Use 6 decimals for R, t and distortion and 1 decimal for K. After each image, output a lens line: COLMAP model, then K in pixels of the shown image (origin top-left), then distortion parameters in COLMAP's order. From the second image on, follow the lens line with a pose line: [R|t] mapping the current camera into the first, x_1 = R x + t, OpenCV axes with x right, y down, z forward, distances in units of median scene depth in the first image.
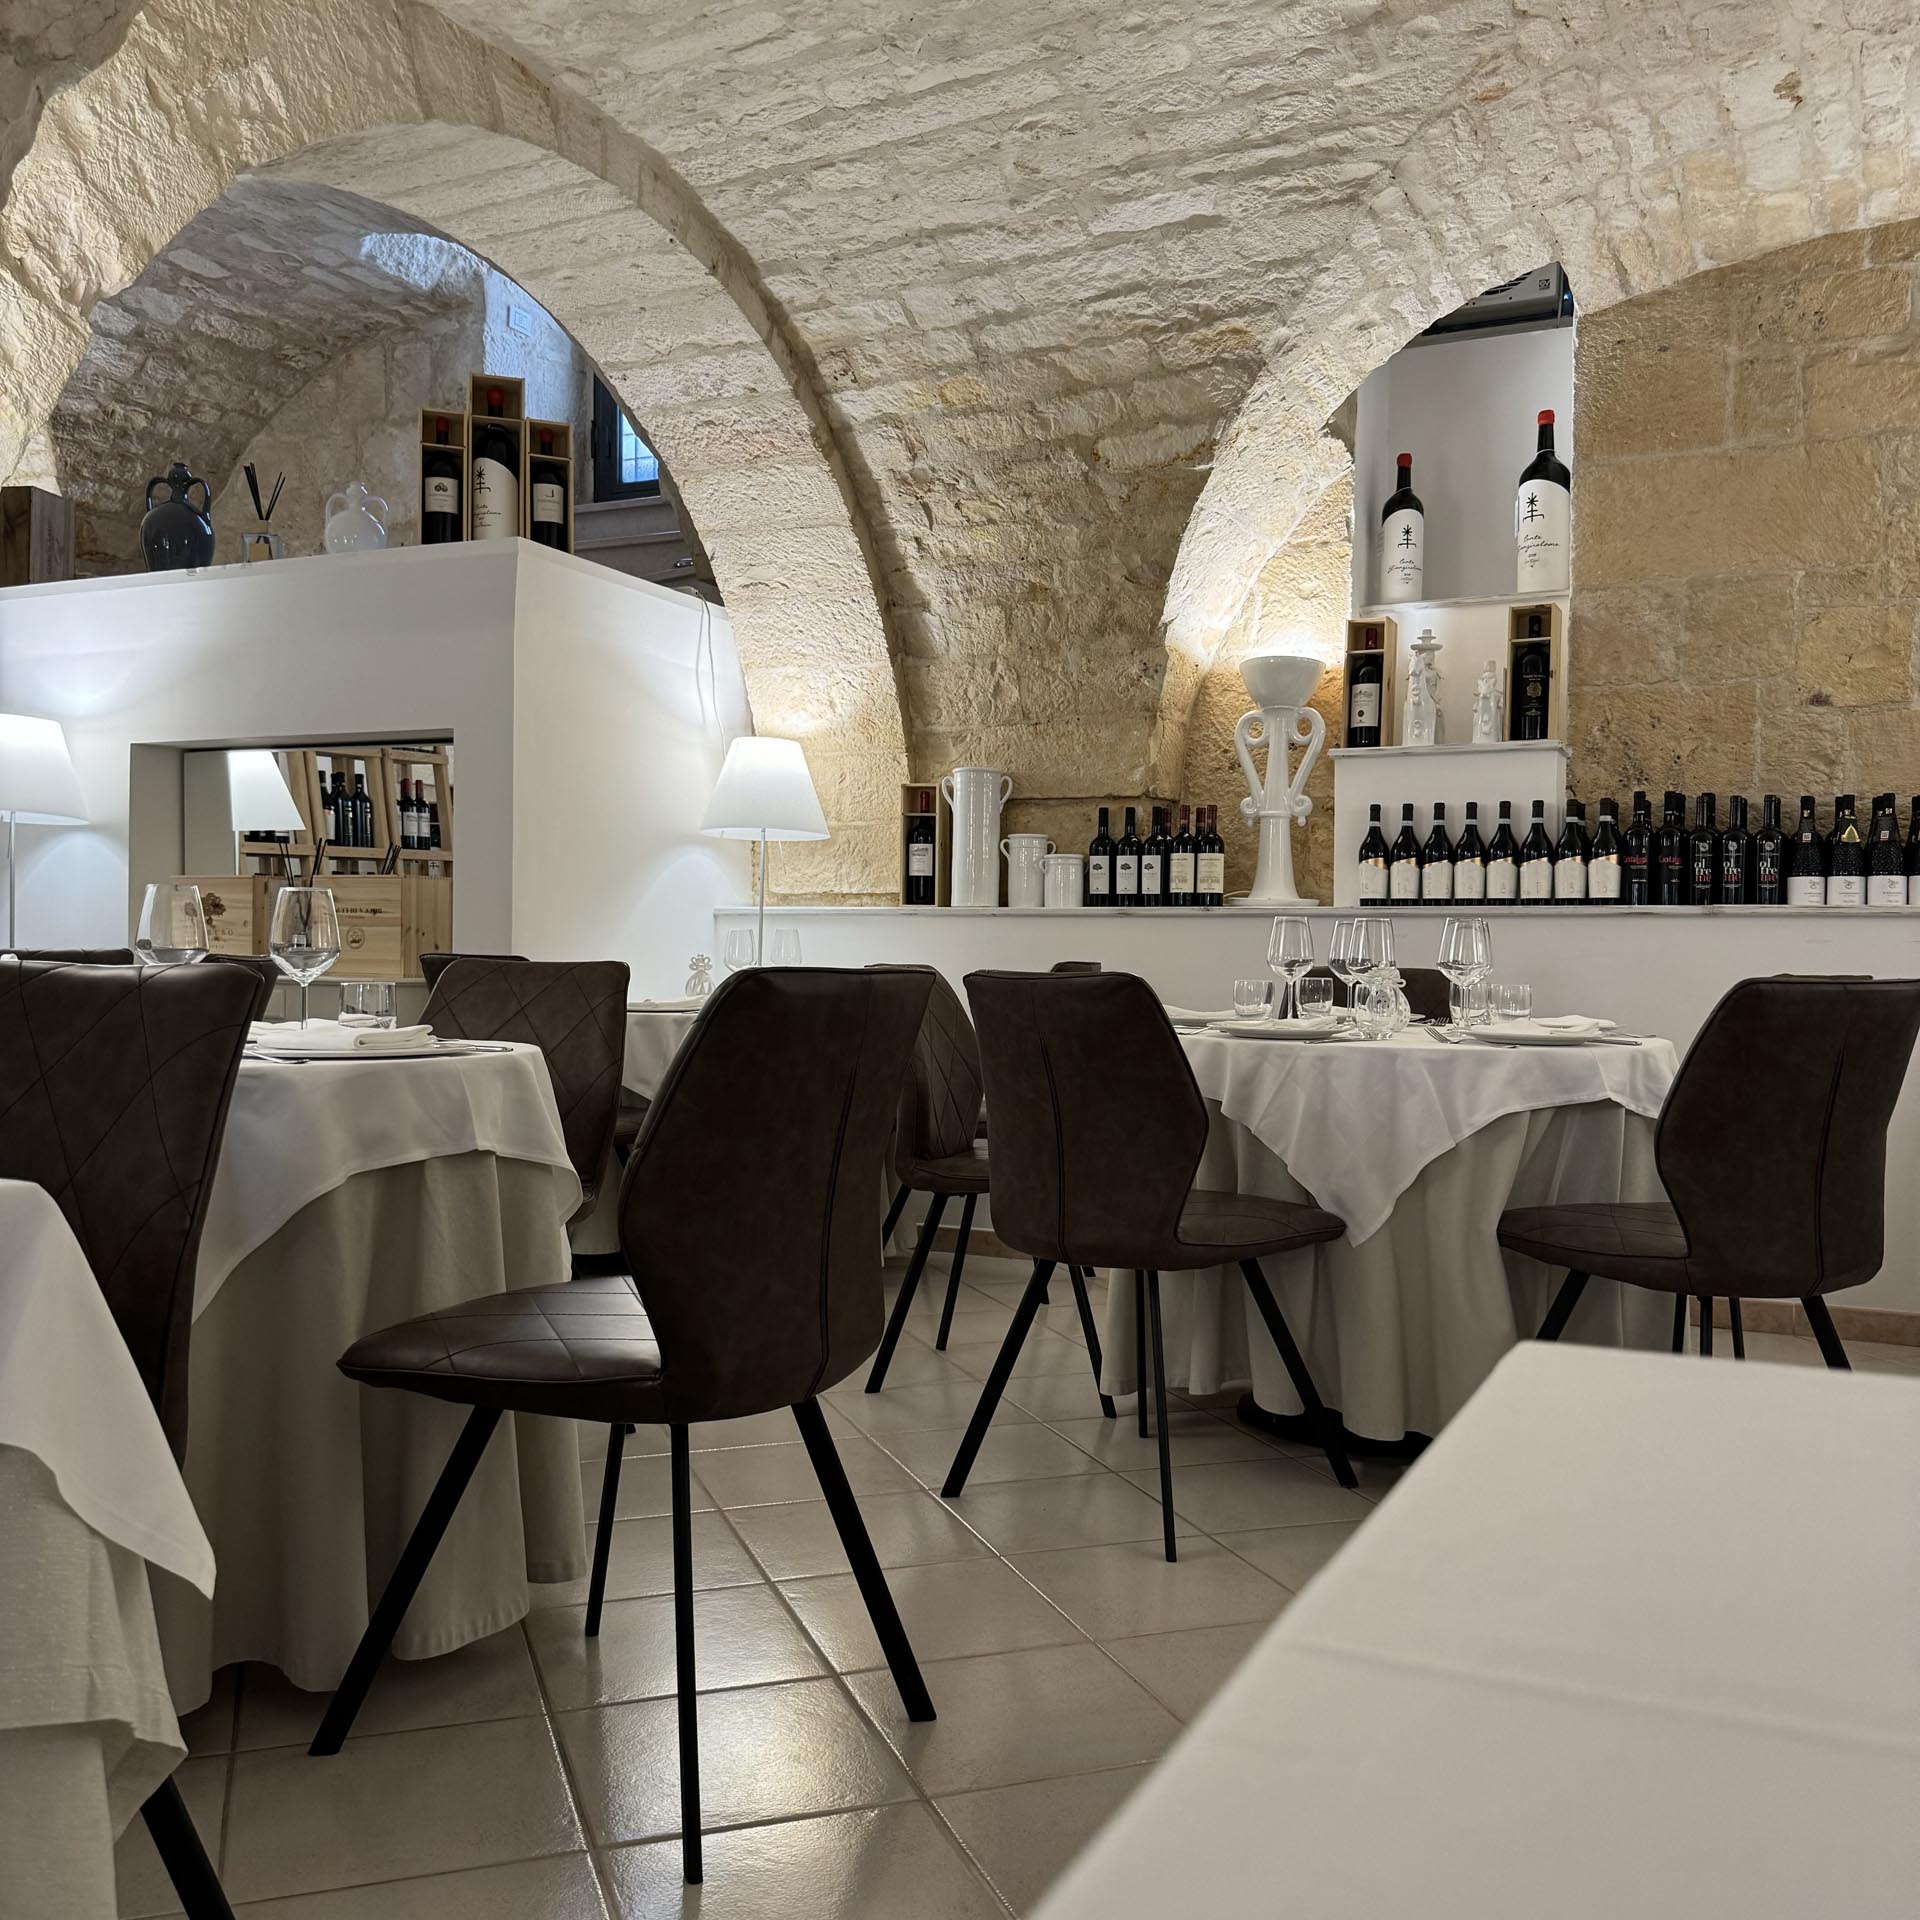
lens RADIAL K [[1822.5, 0, 977.8], [0, 1822.5, 977.5], [0, 0, 1]] dist [0.177689, -0.360725]
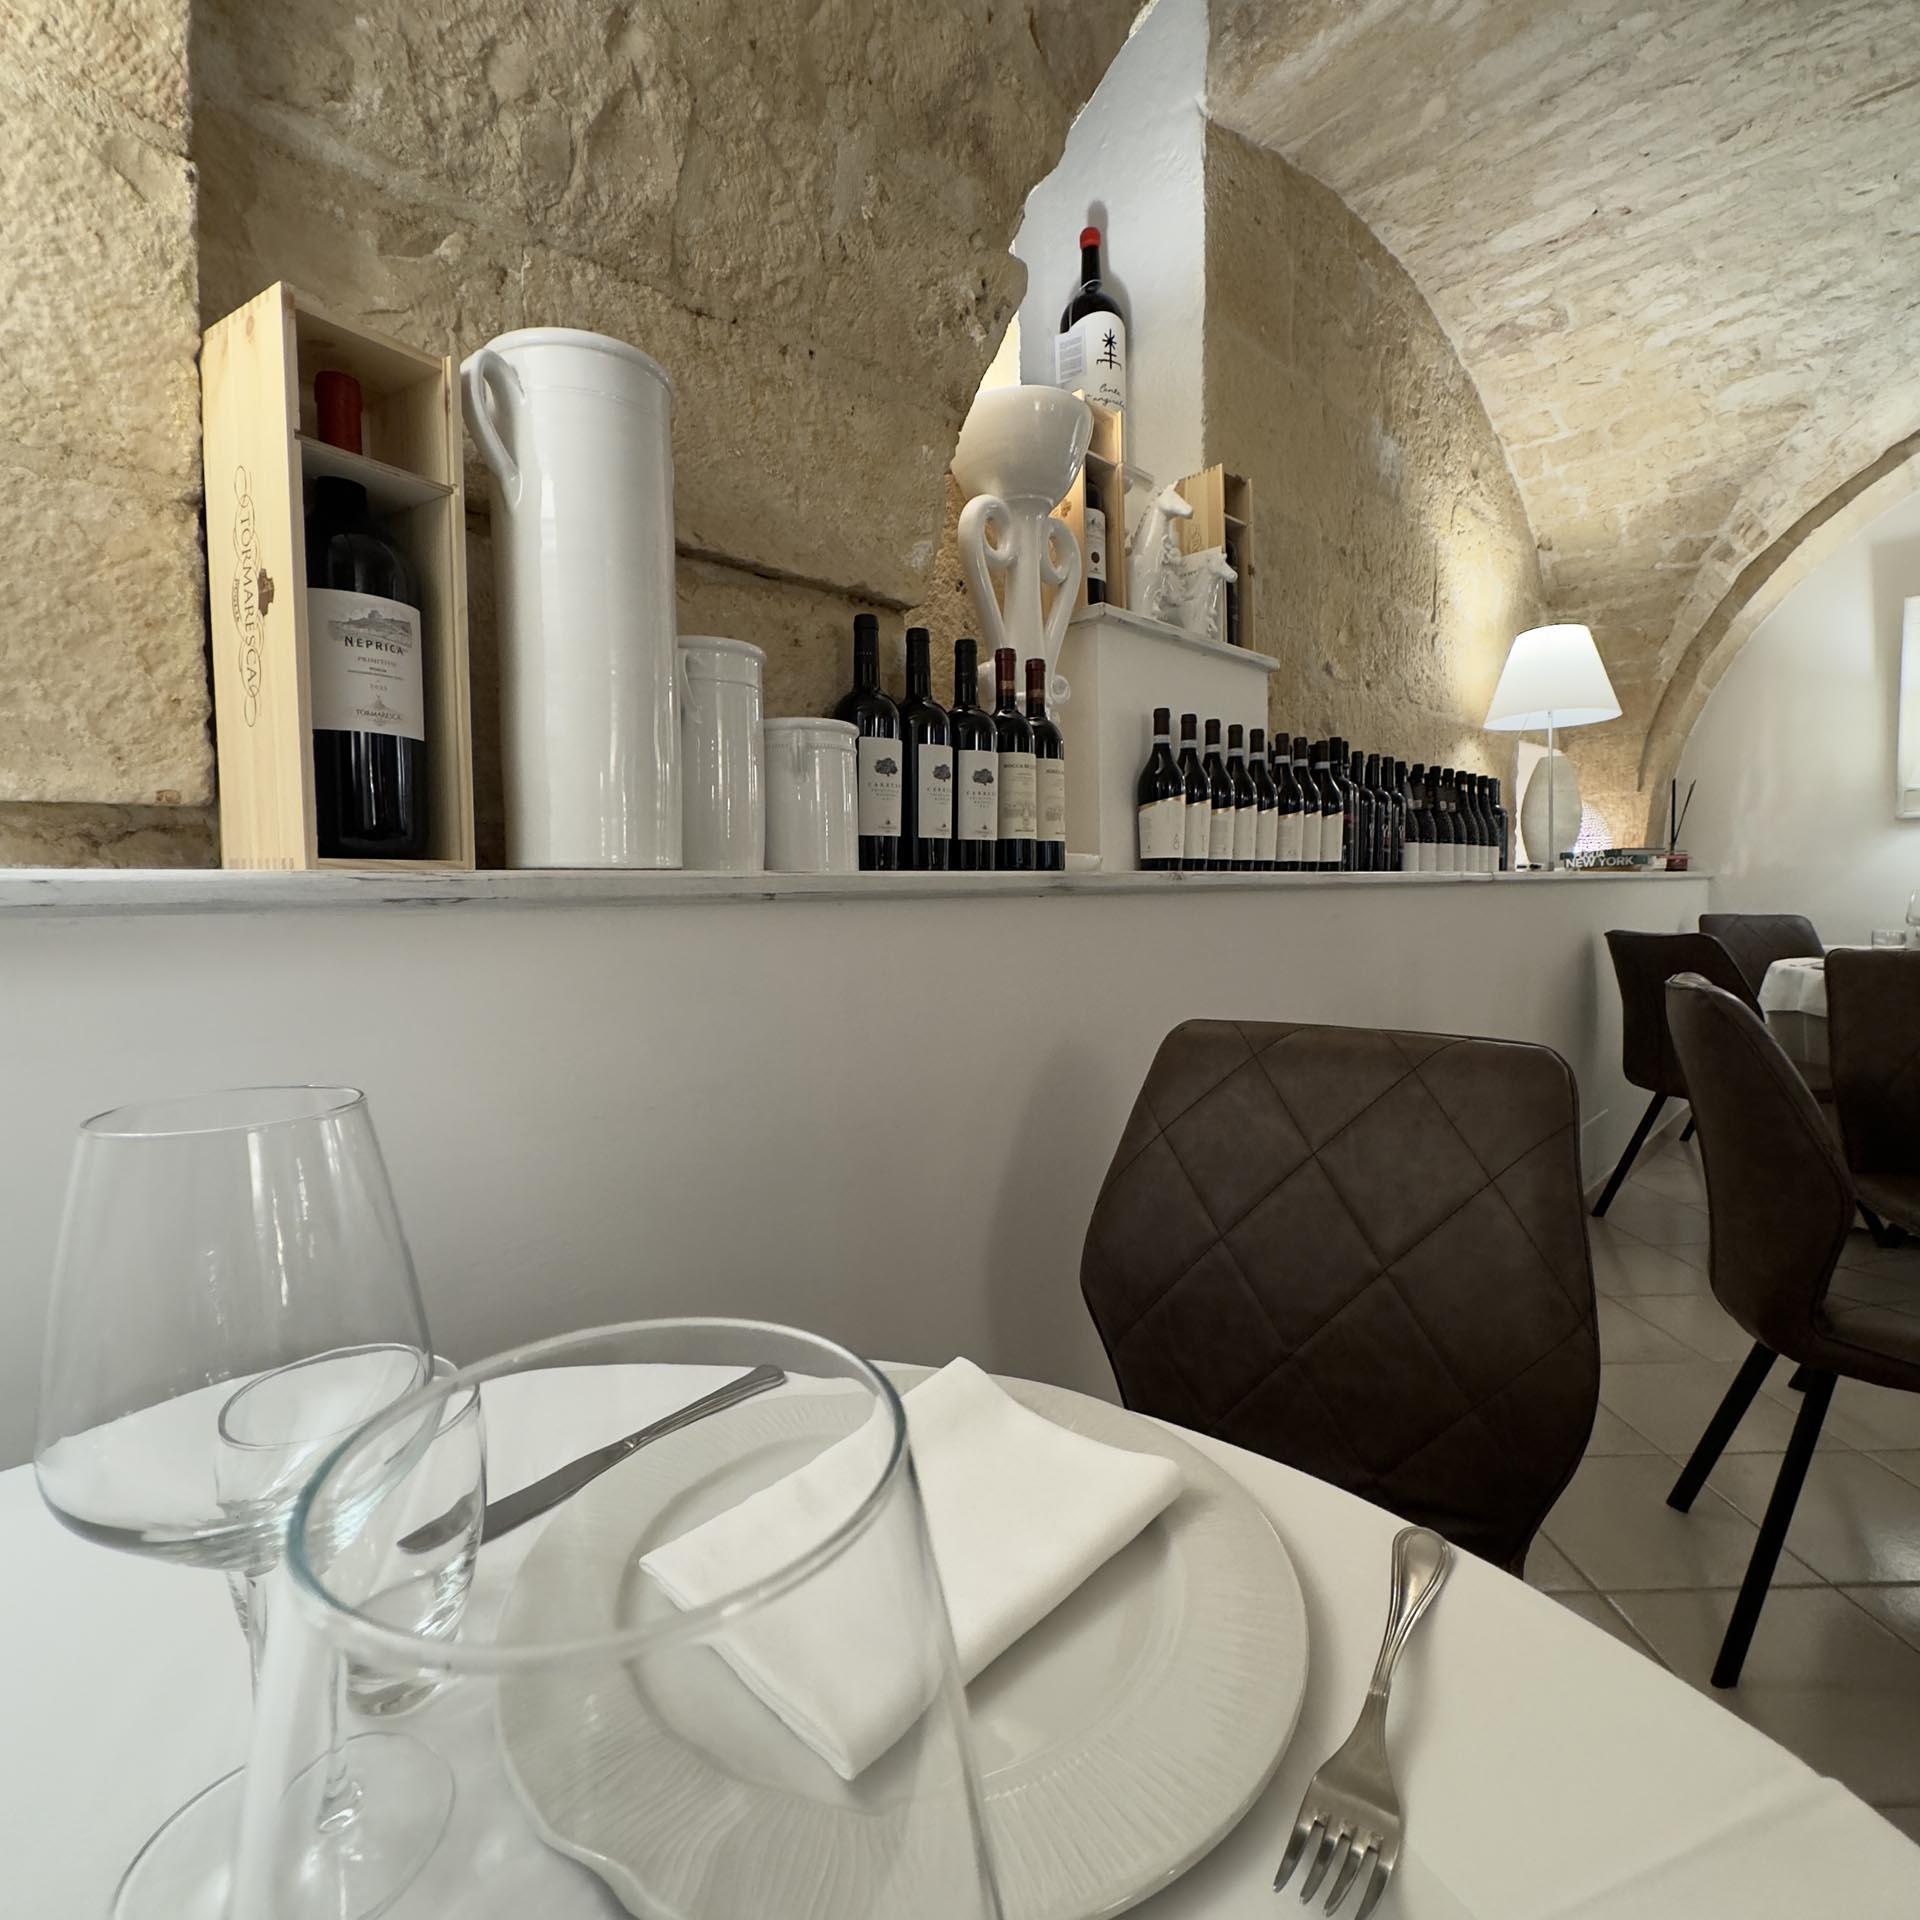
lens RADIAL K [[1017.8, 0, 961.9], [0, 1017.8, 959.1], [0, 0, 1]] dist [-0.001325, -0.000280]
pose [[0.333941, -0.083292, 0.938907, -0.141991], [0.026479, 0.996524, 0.078985, -0.038027], [-0.942222, -0.001515, 0.334986, 0.948502]]
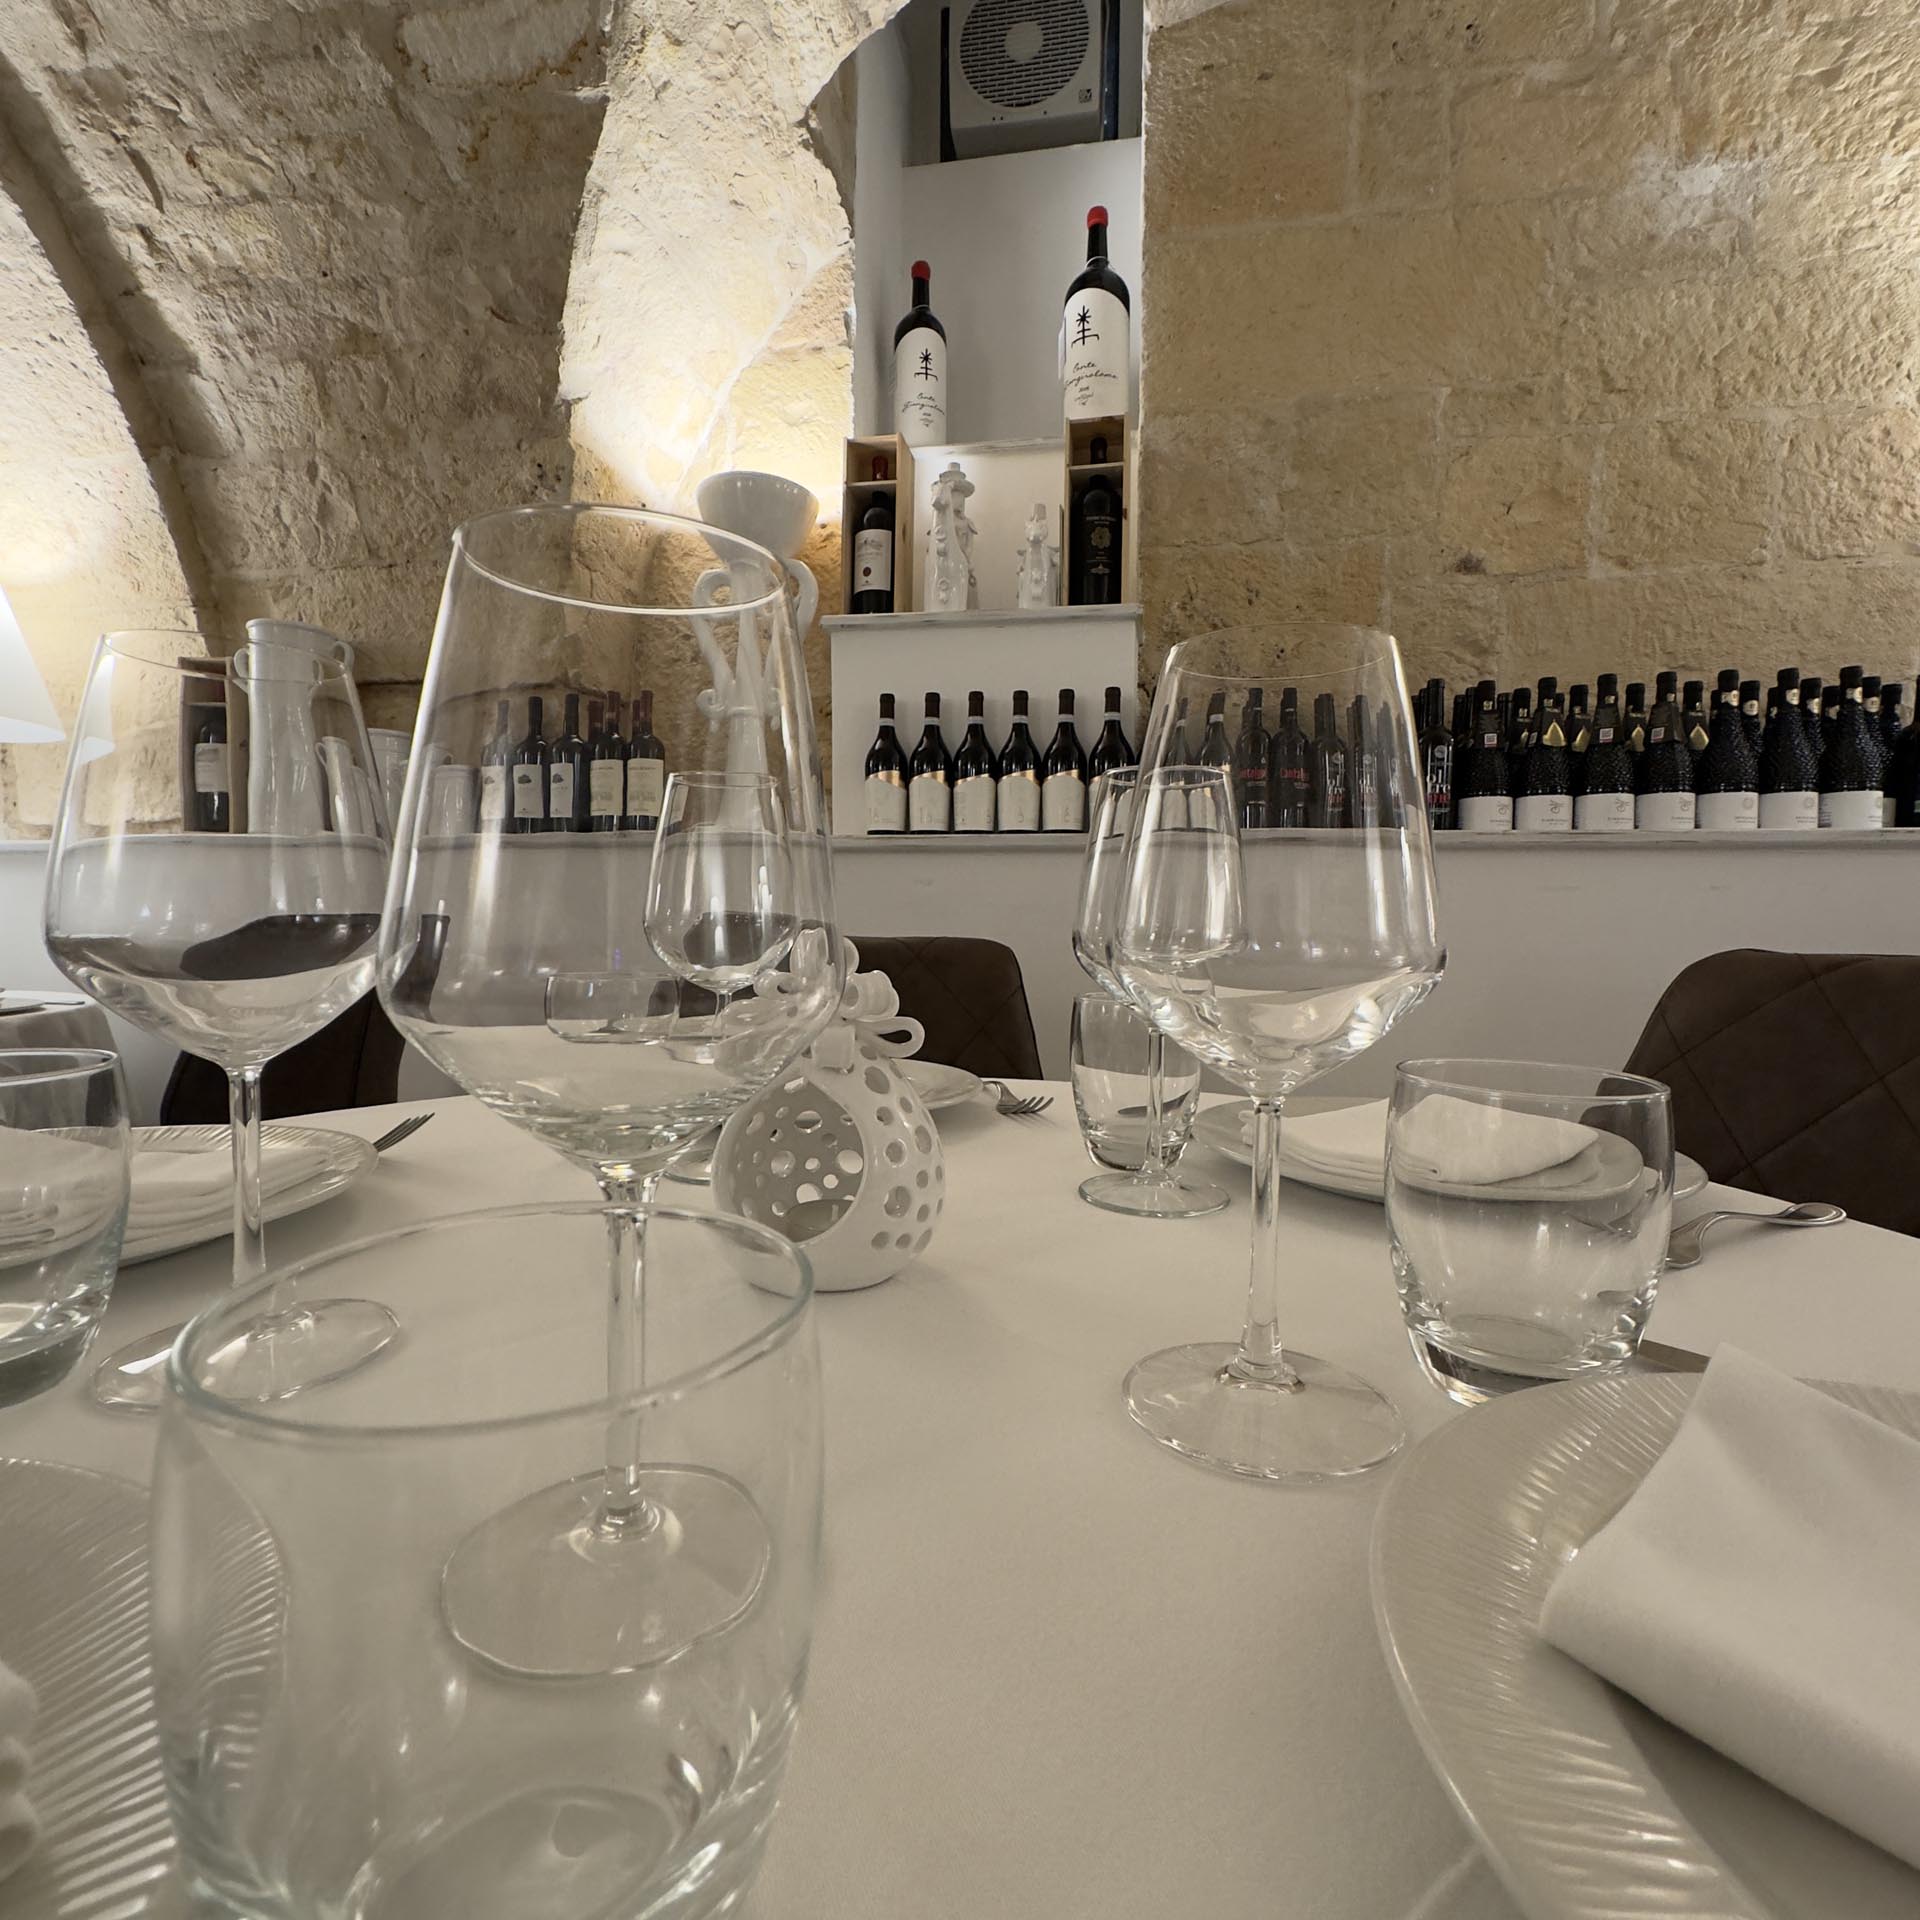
lens RADIAL K [[1017.8, 0, 961.9], [0, 1017.8, 959.1], [0, 0, 1]] dist [-0.001325, -0.000280]
pose [[0.967093, -0.014364, 0.254017, 0.145147], [0.005613, 0.999366, 0.035145, -0.008064], [-0.254361, -0.032563, 0.966561, 0.621016]]
